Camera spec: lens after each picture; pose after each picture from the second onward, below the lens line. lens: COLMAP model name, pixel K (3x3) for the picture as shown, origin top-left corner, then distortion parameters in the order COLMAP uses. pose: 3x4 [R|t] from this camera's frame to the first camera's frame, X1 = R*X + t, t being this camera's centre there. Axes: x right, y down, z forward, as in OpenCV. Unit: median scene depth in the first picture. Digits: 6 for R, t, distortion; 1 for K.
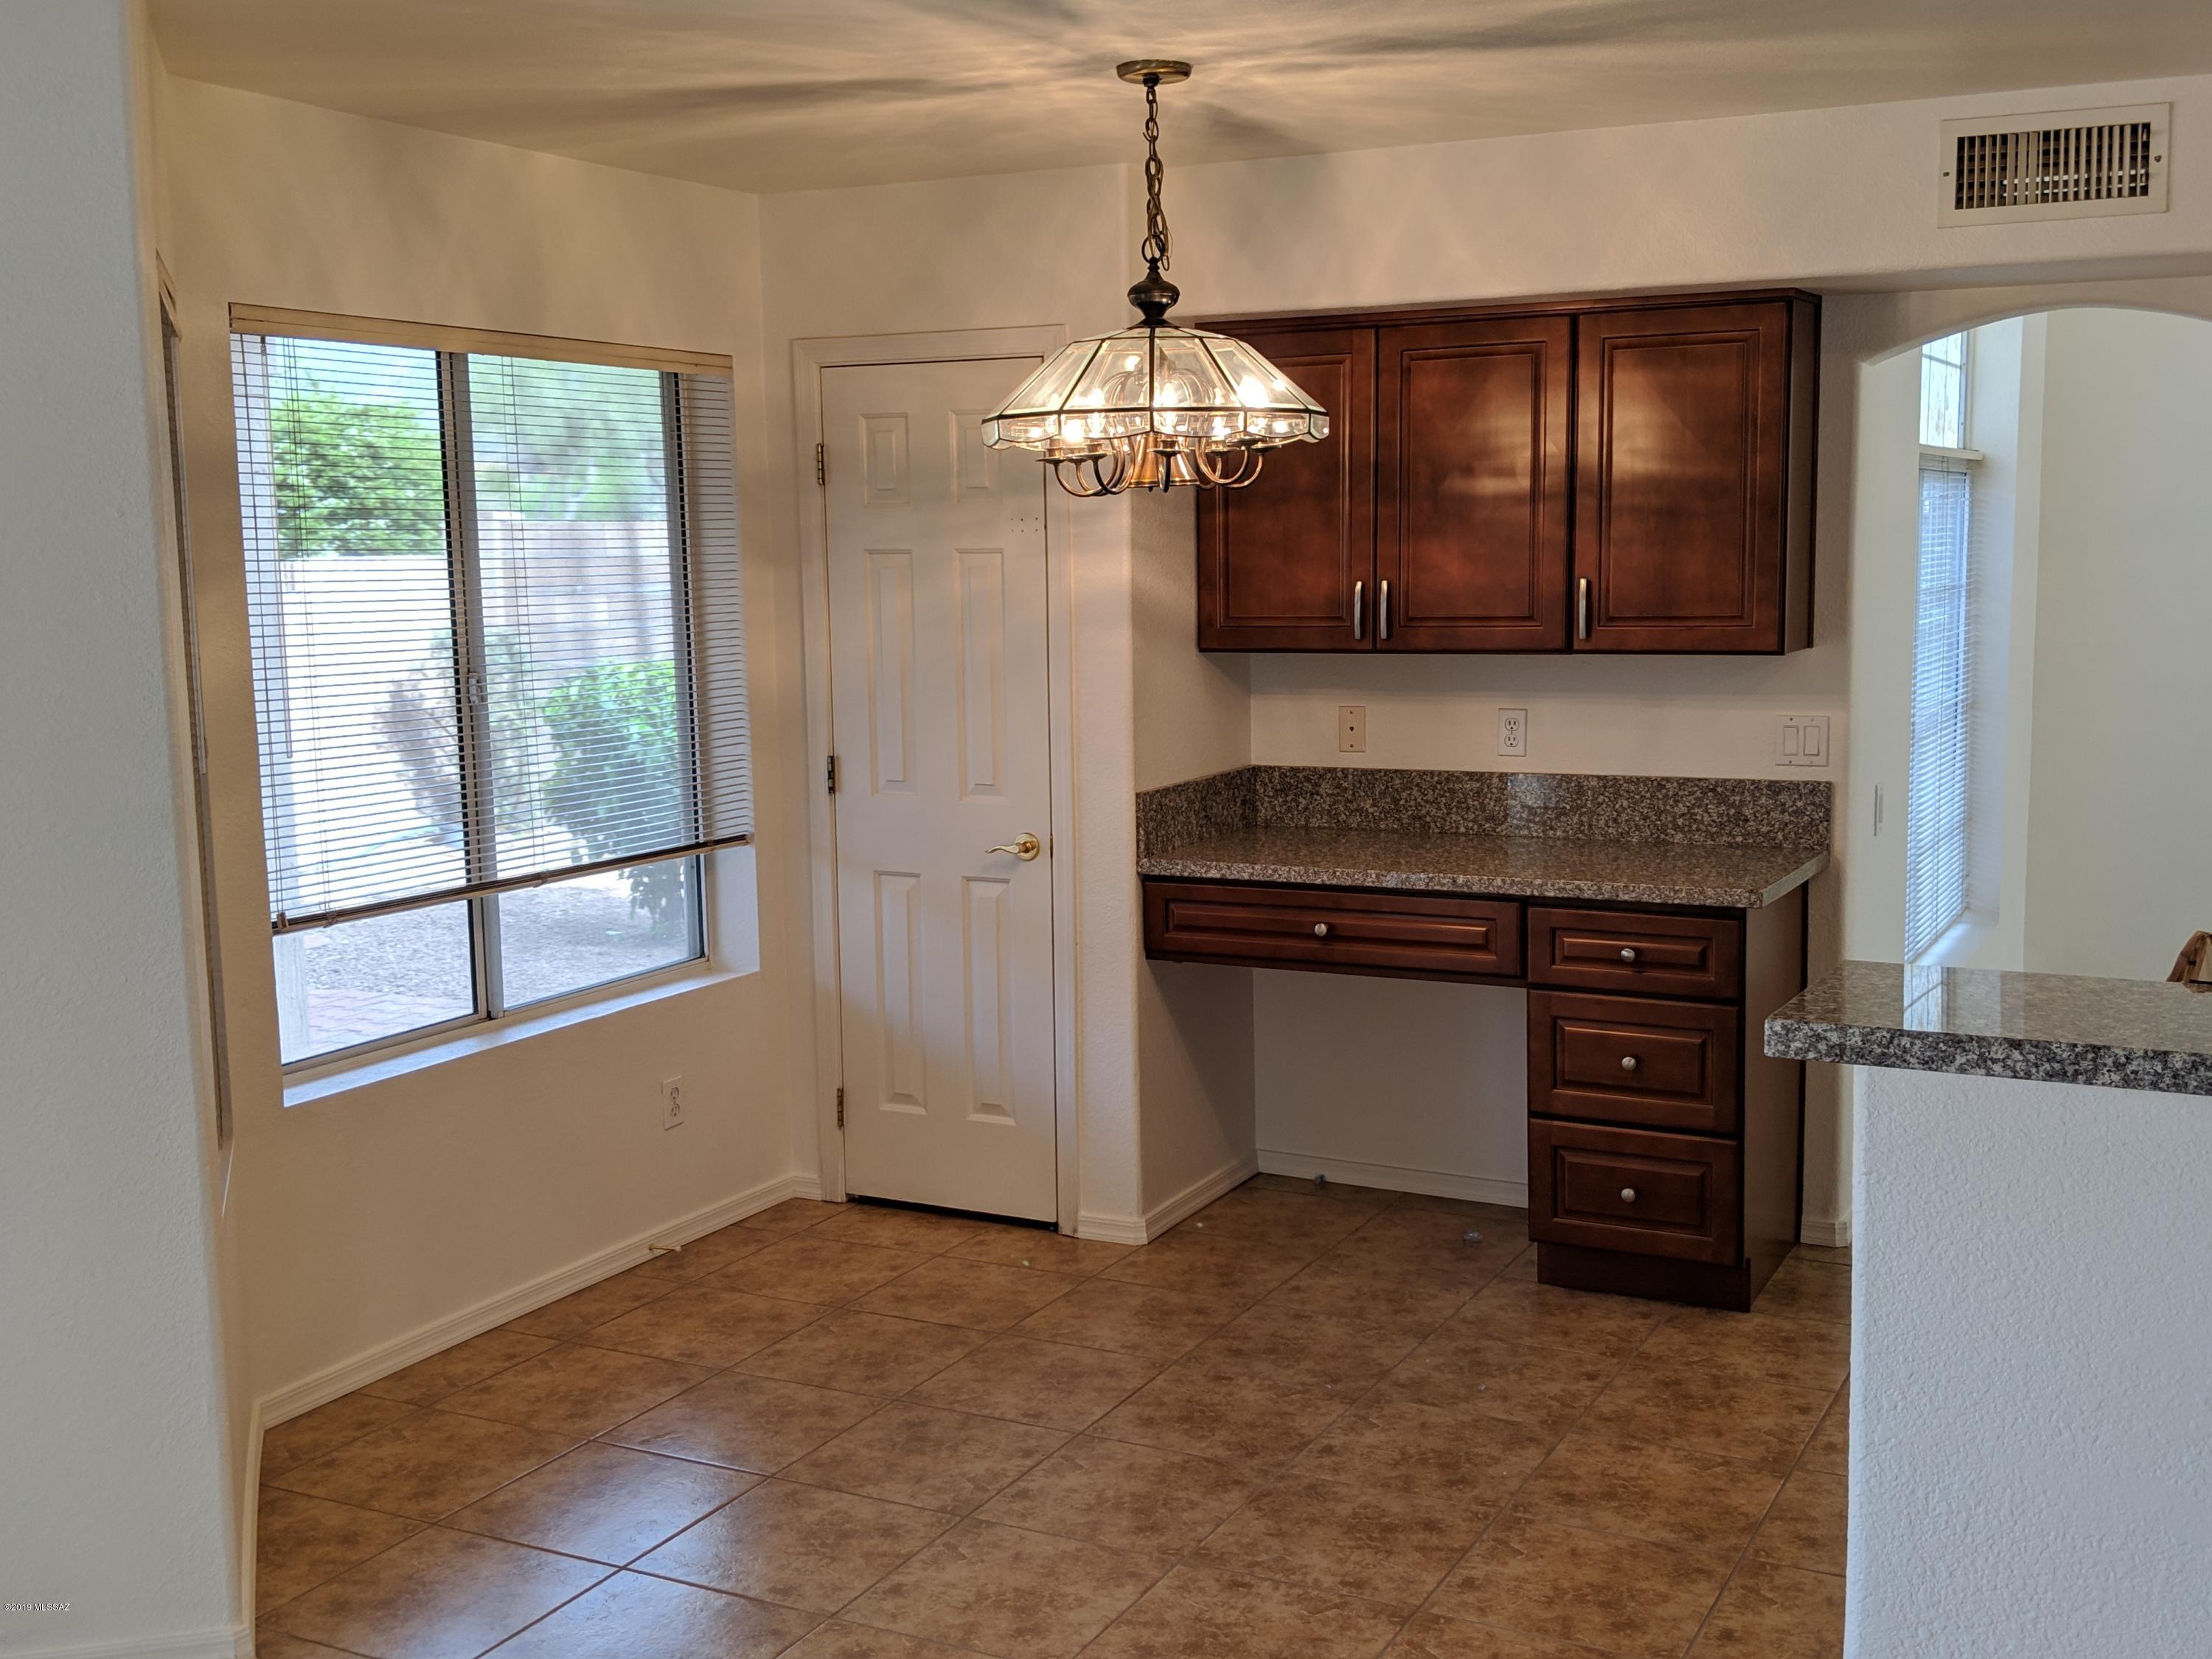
lens RADIAL K [[2327.3, 0, 1146.5], [0, 2327.3, 820.0], [0, 0, 1]] dist [0.208443, -0.633340]
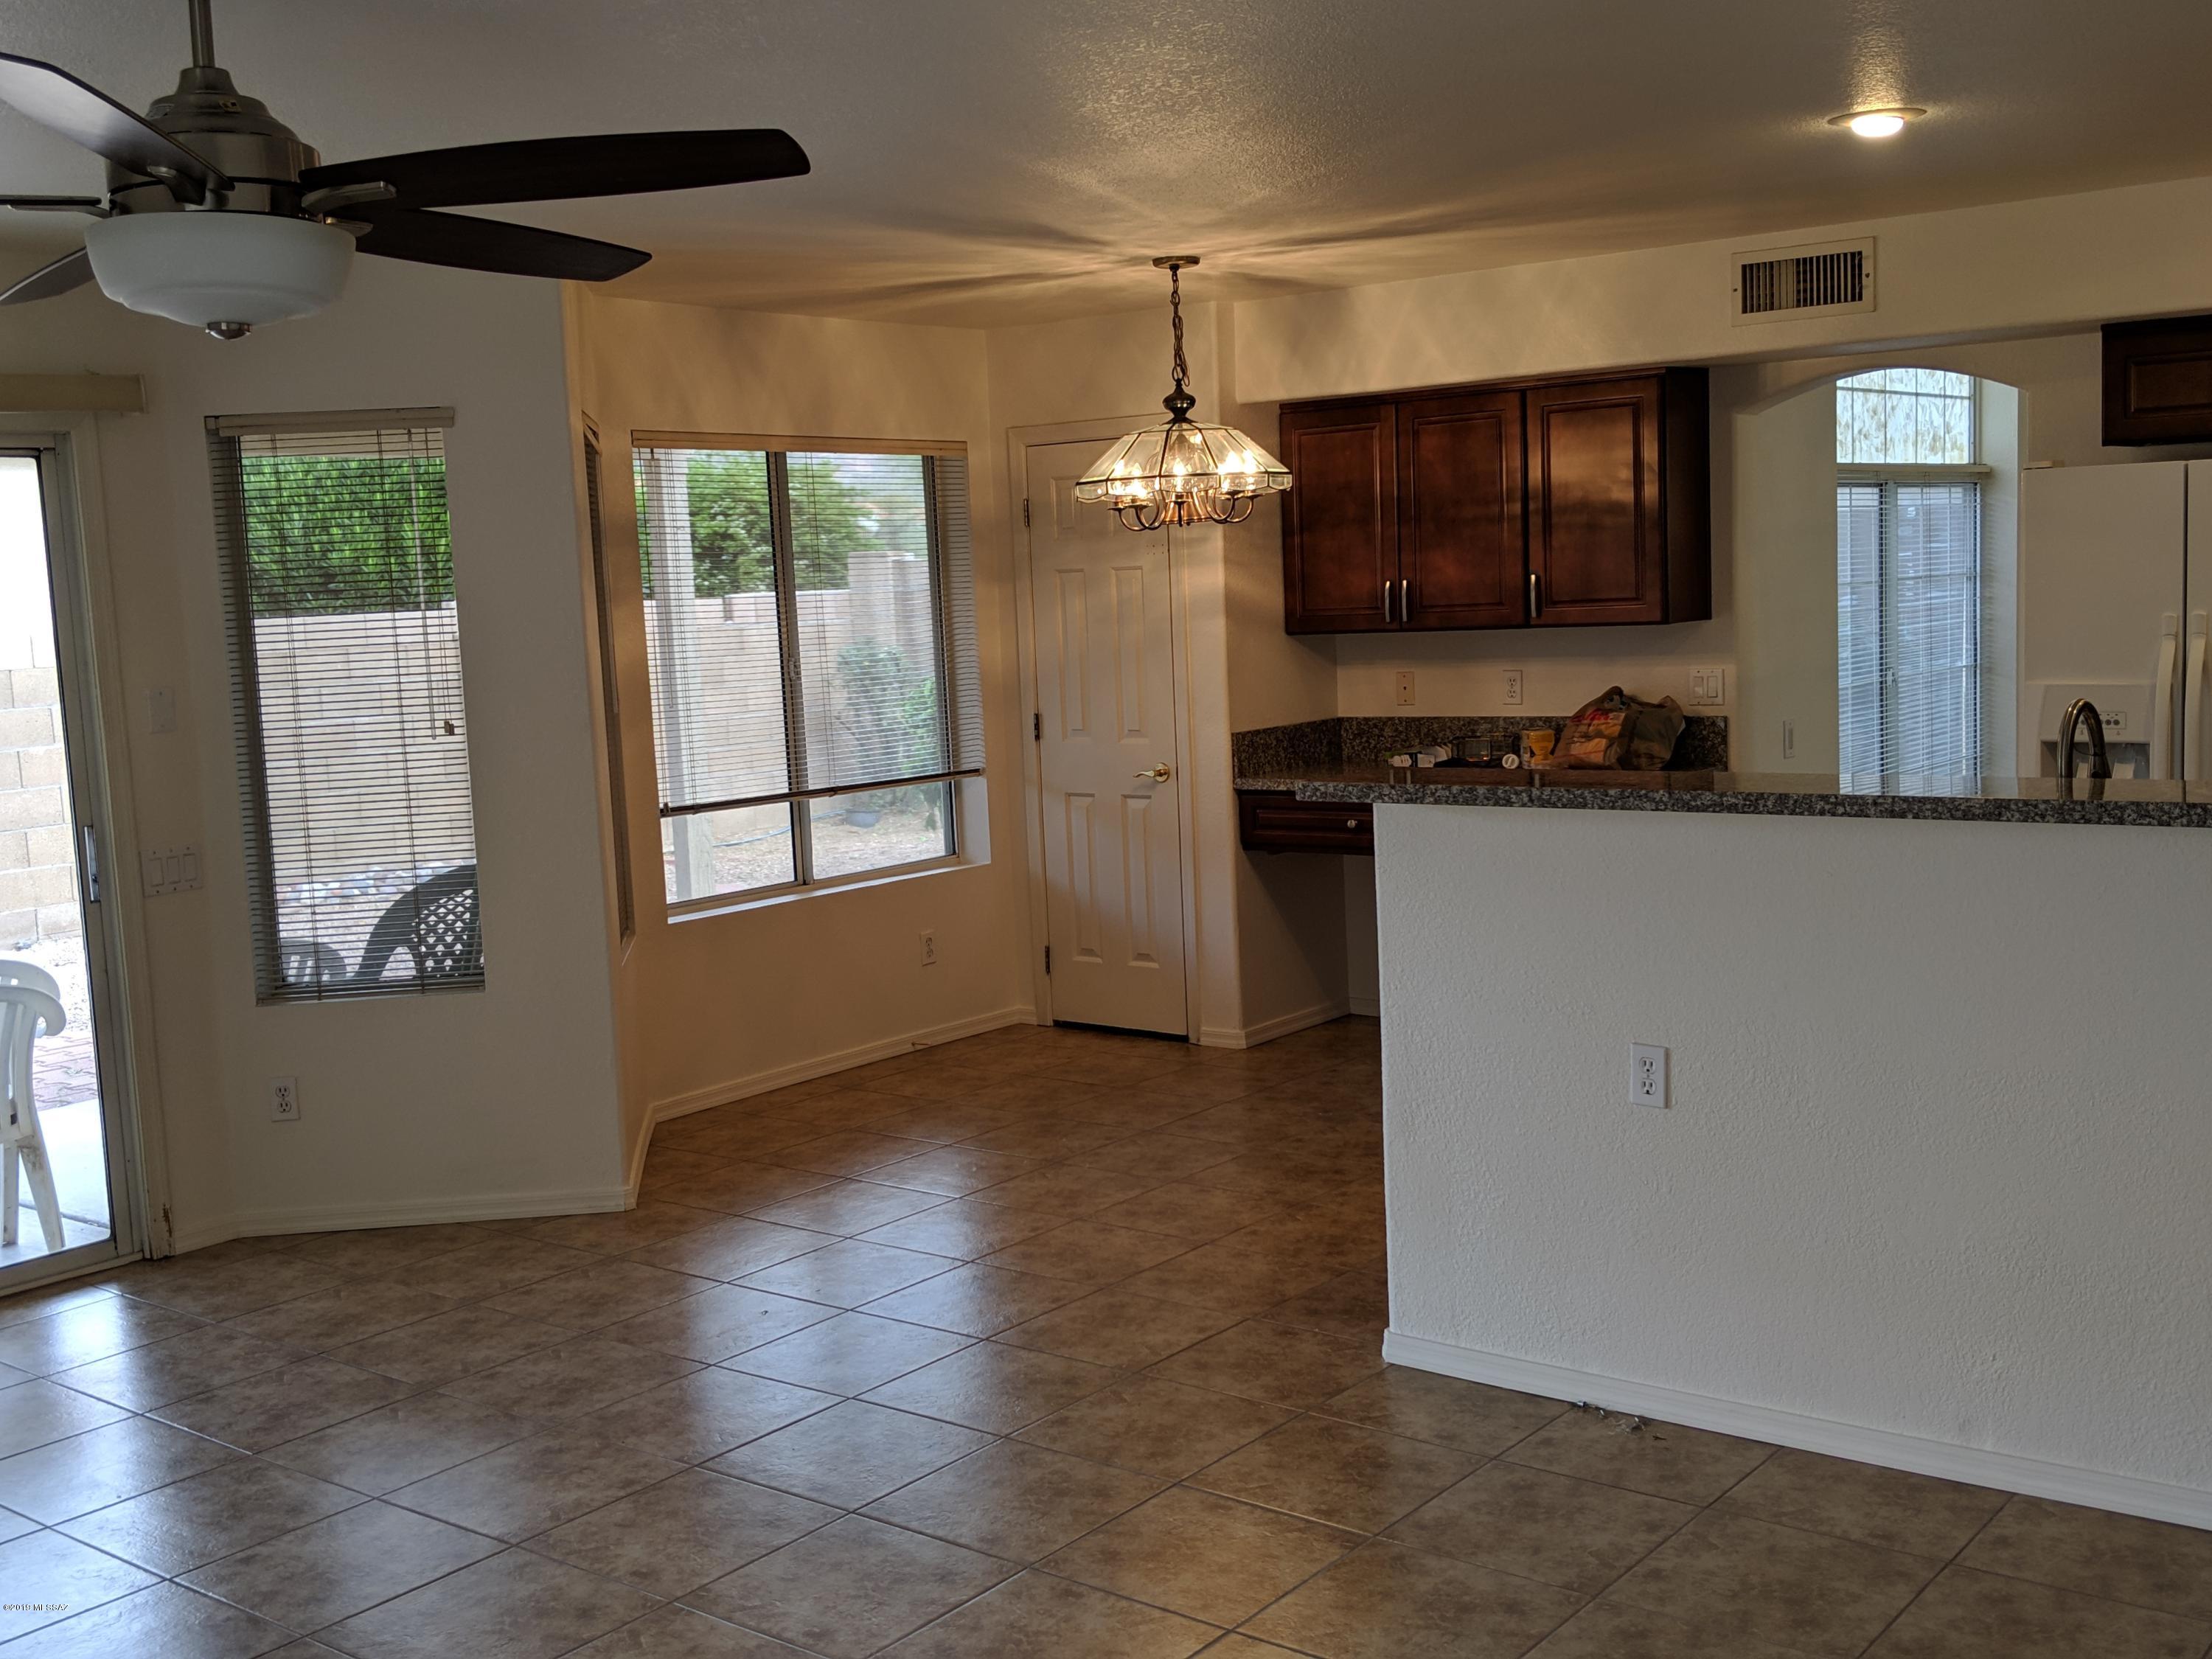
lens RADIAL K [[2291.0, 0, 1104.5], [0, 2291.0, 804.2], [0, 0, 1]] dist [0.309834, -1.421201]
pose [[0.979693, -0.009016, -0.200298, 0.203899], [0.005996, 0.999859, -0.015678, 0.054600], [0.200411, 0.014158, 0.979610, -0.408251]]
